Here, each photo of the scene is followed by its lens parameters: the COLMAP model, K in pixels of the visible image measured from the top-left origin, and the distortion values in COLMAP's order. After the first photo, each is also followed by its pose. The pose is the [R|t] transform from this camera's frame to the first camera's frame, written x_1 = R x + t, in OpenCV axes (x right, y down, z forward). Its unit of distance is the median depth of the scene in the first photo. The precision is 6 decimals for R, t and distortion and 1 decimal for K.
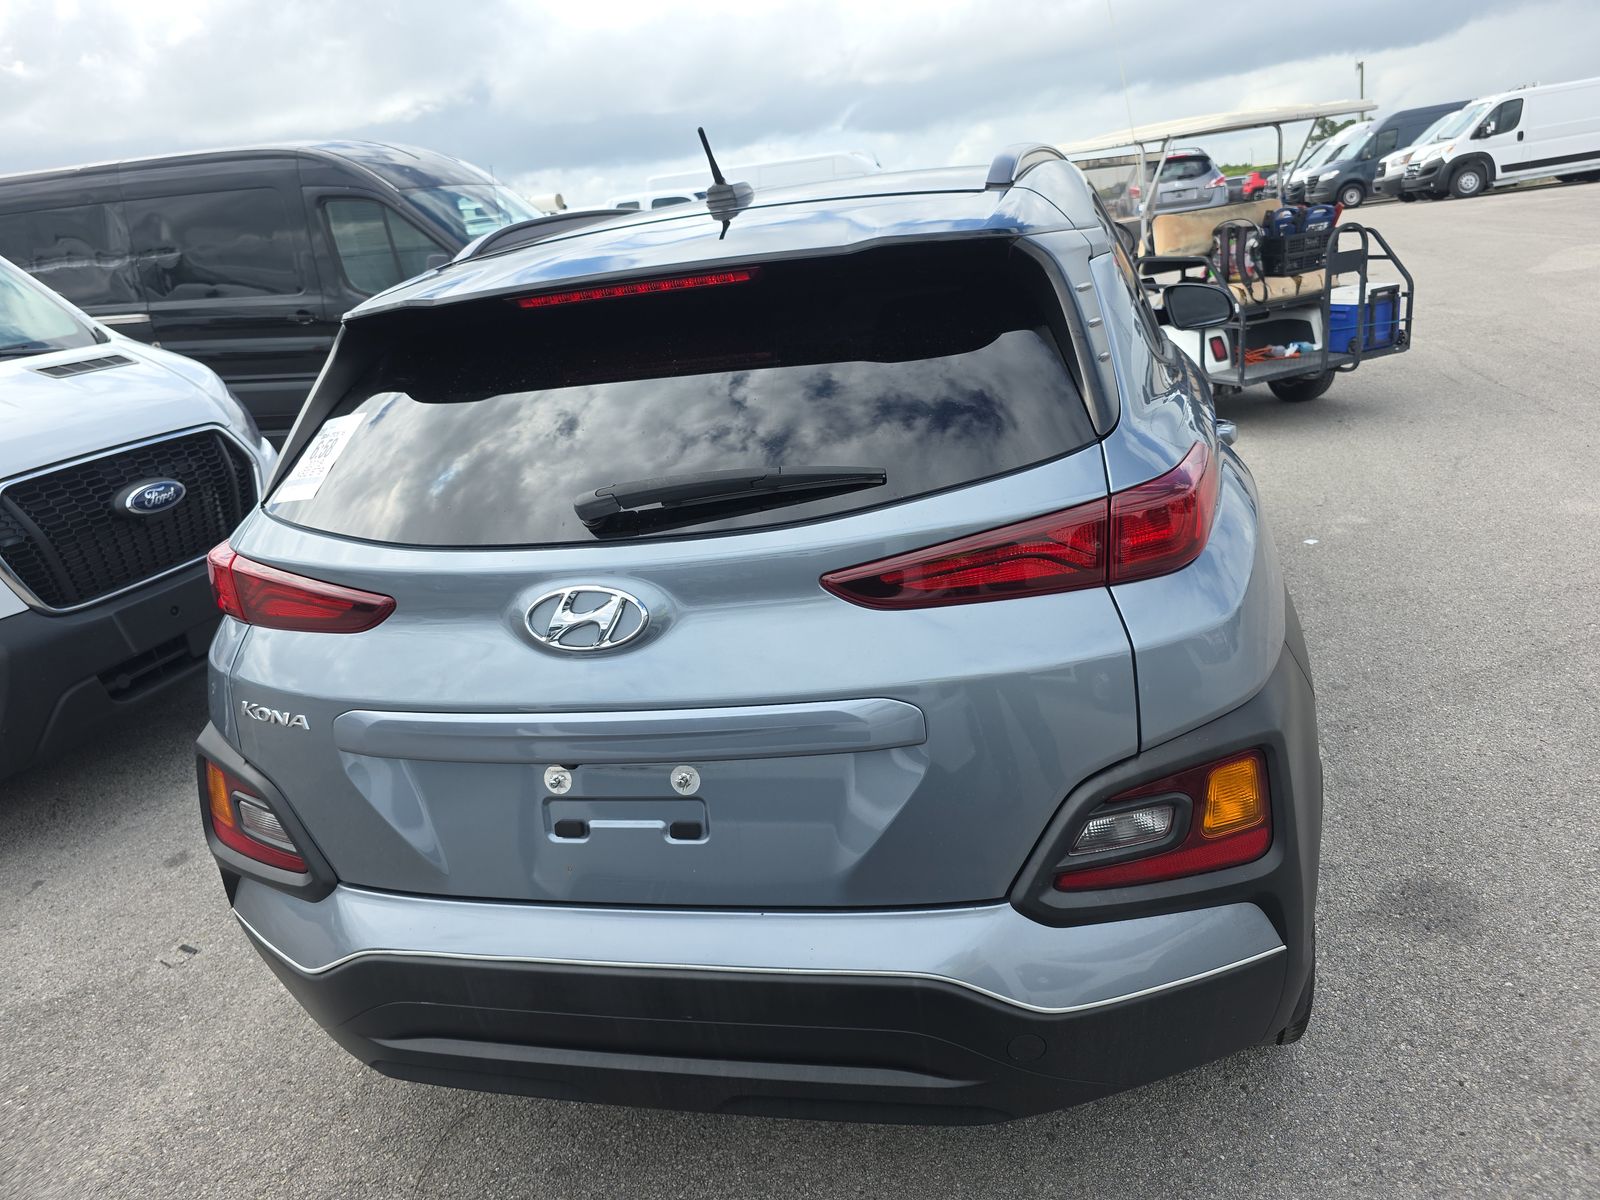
lens RADIAL K [[1147.3, 0, 800.0], [0, 1147.3, 600.0], [0, 0, 1]] dist [0.044630, -0.036662]
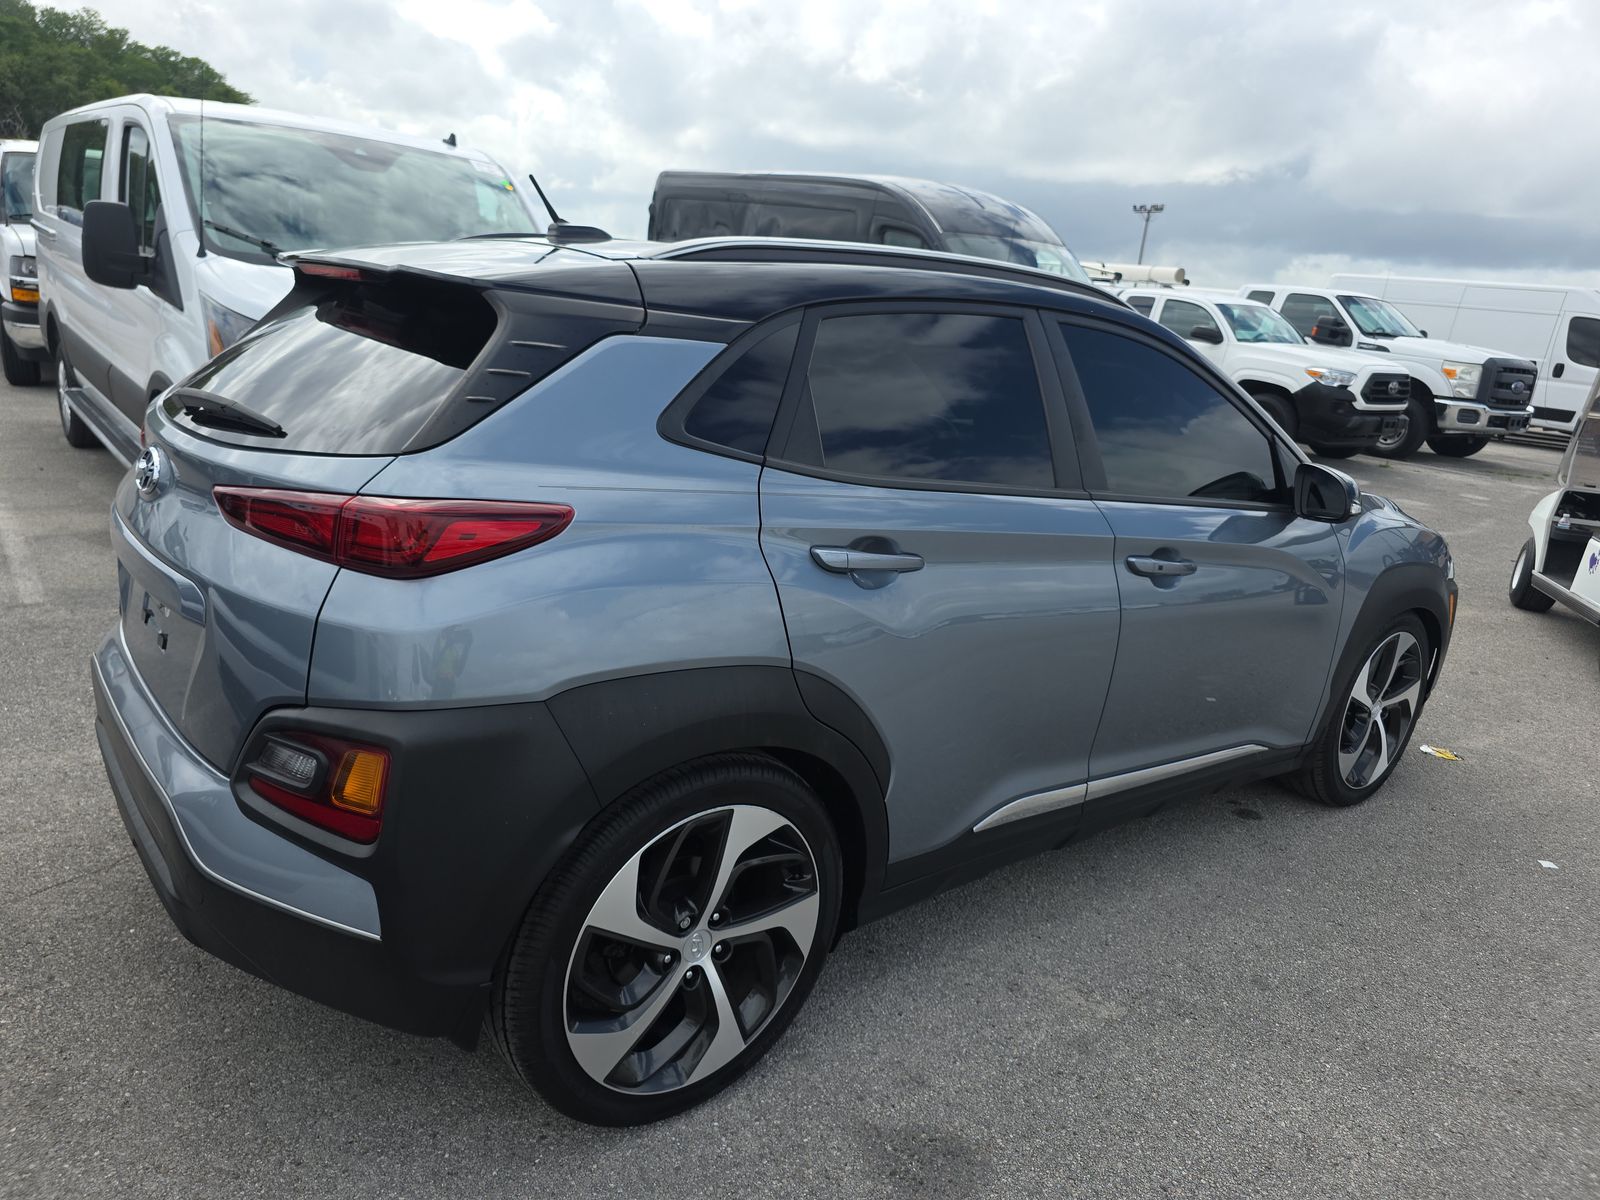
lens RADIAL K [[1147.3, 0, 800.0], [0, 1147.3, 600.0], [0, 0, 1]] dist [0.044630, -0.036662]
pose [[0.759925, 0.352006, -0.546448, 0.187065], [-0.375832, 0.923850, 0.072463, -0.035807], [0.530344, 0.150306, 0.834352, 0.036429]]
